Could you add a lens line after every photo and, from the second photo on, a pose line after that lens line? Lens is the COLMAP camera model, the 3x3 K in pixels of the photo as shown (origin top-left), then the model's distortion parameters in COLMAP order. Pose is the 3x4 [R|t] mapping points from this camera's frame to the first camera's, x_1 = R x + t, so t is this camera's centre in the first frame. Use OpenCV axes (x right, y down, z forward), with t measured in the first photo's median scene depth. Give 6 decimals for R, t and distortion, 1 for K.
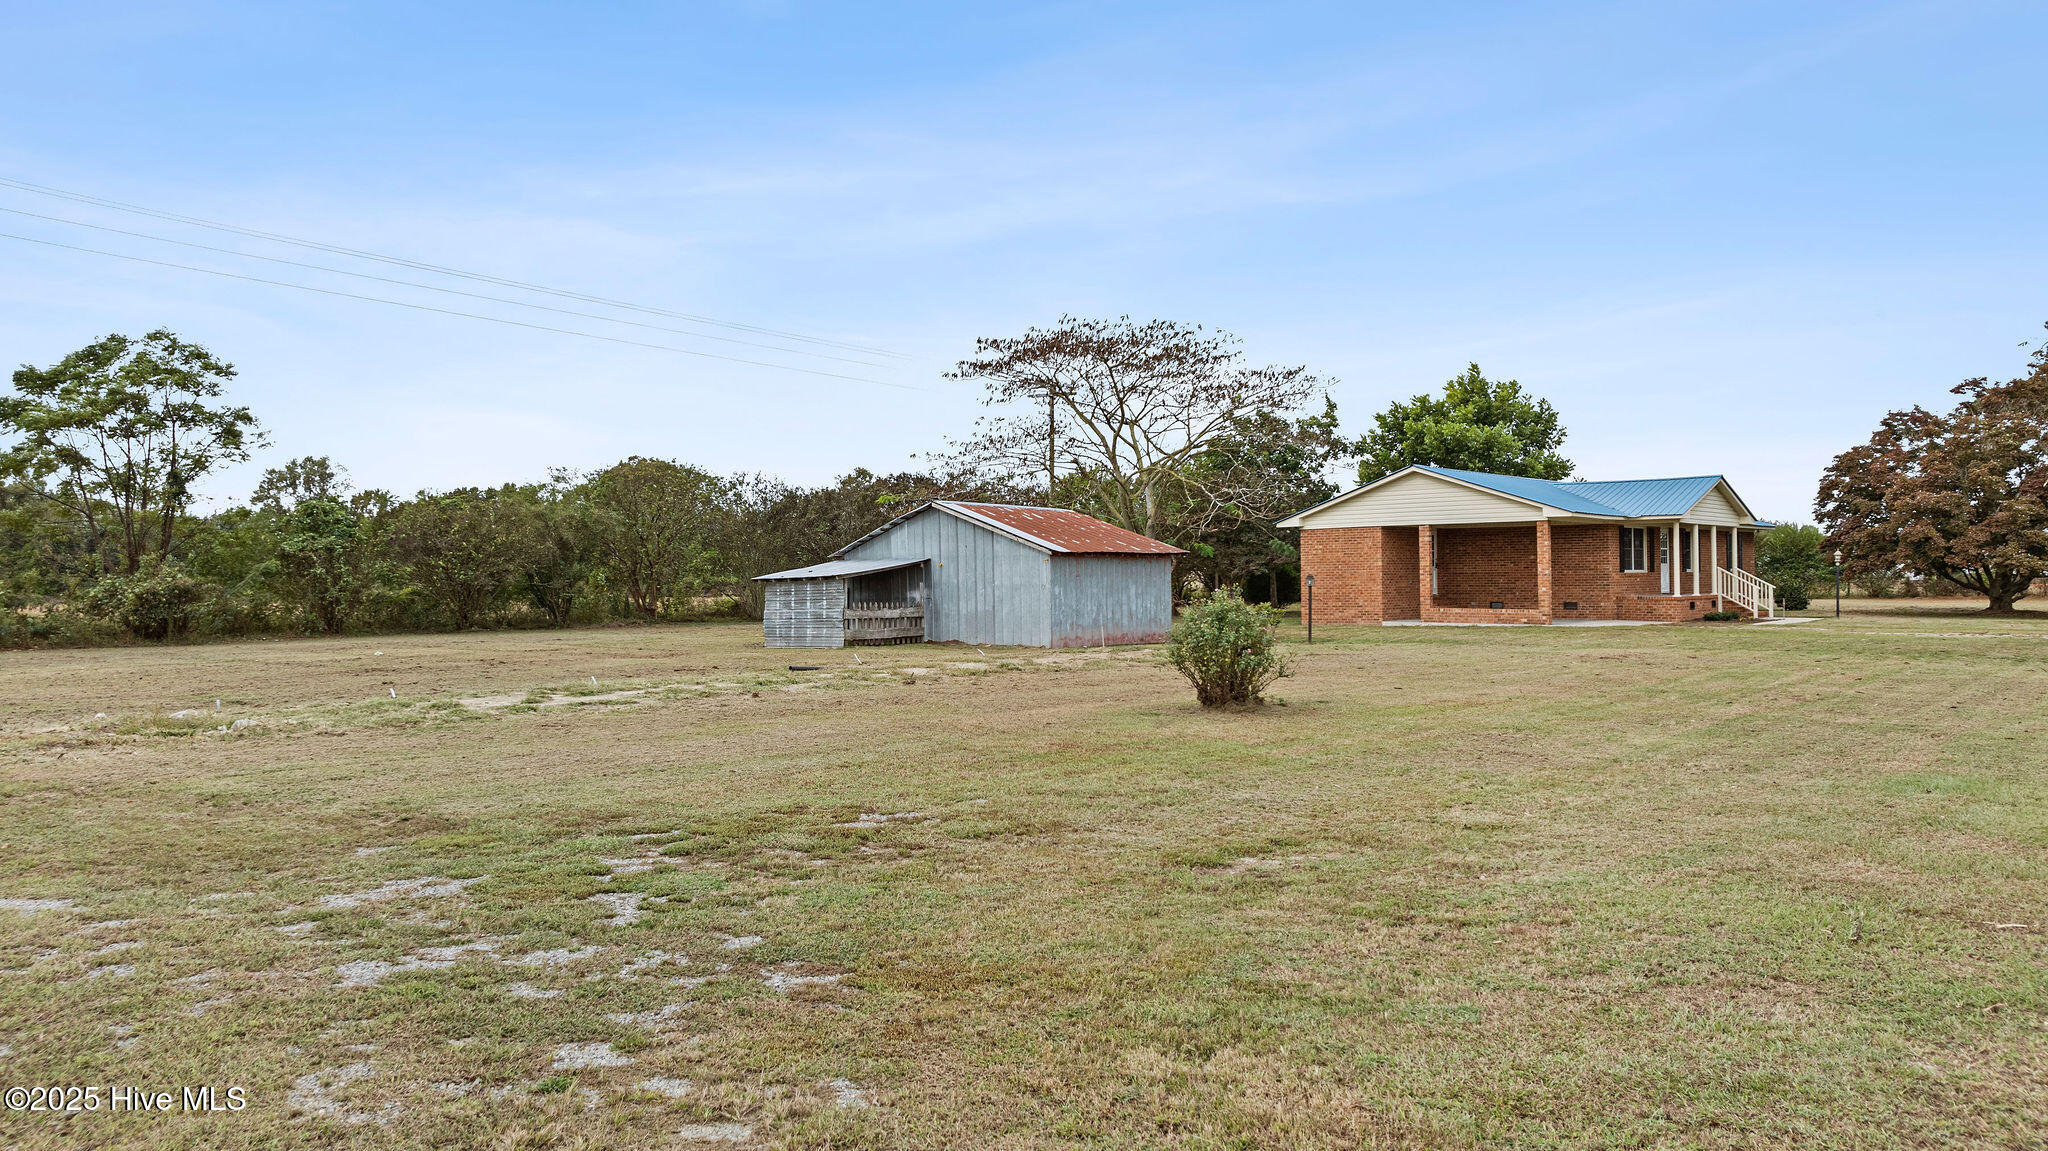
lens RADIAL K [[1467.6, 0, 1024.0], [0, 1467.6, 575.5], [0, 0, 1]] dist [0.005627, -0.000617]
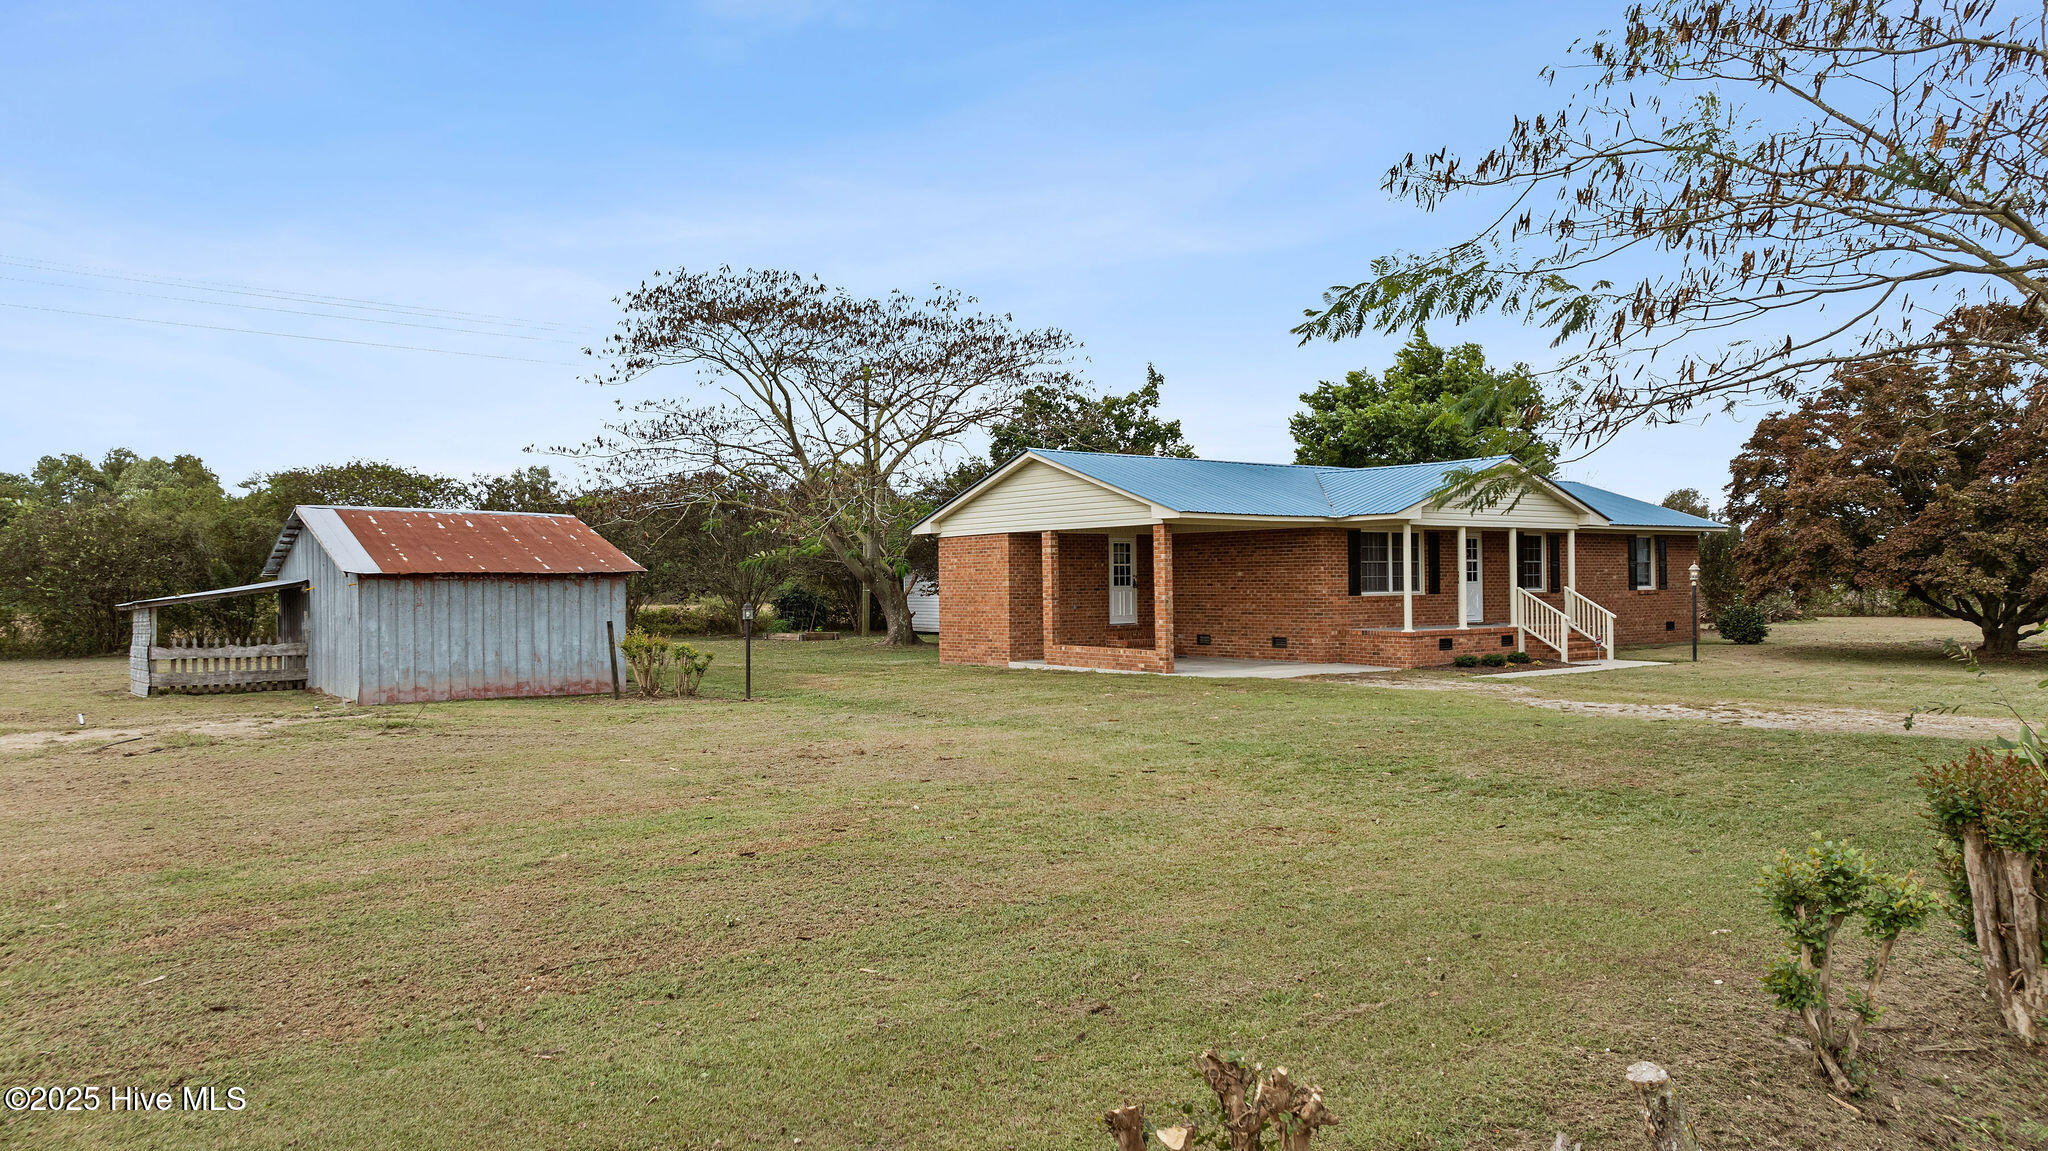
lens RADIAL K [[1467.6, 0, 1024.0], [0, 1467.6, 575.5], [0, 0, 1]] dist [0.005627, -0.000617]
pose [[0.979603, -0.000339, -0.200944, 0.391587], [0.000070, 0.999999, -0.001344, -0.010879], [0.200944, 0.001302, 0.979602, 0.274159]]
